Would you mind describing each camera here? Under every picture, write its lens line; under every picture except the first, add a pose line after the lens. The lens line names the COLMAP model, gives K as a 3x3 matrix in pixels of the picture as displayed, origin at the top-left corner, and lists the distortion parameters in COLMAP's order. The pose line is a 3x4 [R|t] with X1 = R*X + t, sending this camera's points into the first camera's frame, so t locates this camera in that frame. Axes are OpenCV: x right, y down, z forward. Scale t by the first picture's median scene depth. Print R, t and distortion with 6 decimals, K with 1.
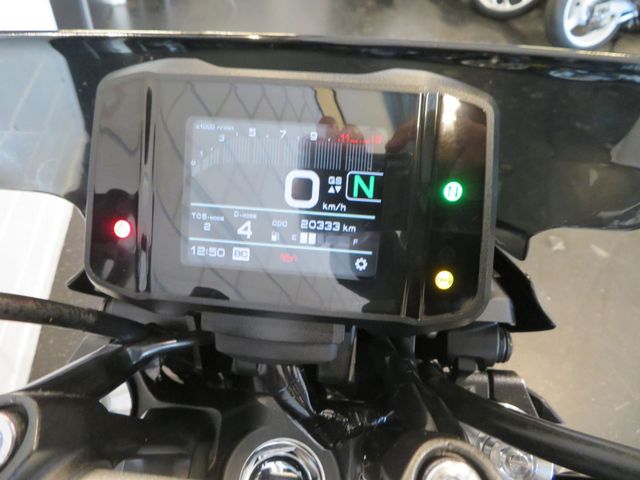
lens RADIAL K [[457.0, 0, 320.0], [0, 457.0, 240.0], [0, 0, 1]] dist [-0.011139, 0.000456]
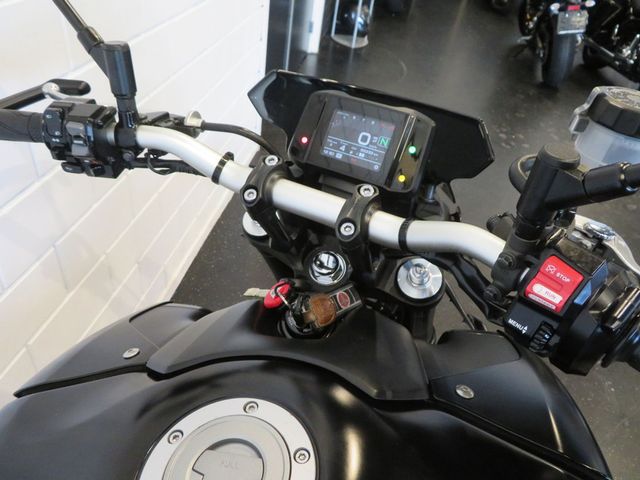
lens RADIAL K [[457.0, 0, 320.0], [0, 457.0, 240.0], [0, 0, 1]] dist [-0.011139, 0.000456]
pose [[0.925837, 0.271649, -0.262740, 0.650195], [-0.300915, 0.950485, -0.077644, 0.829193], [0.228638, 0.150948, 0.961738, -1.824699]]
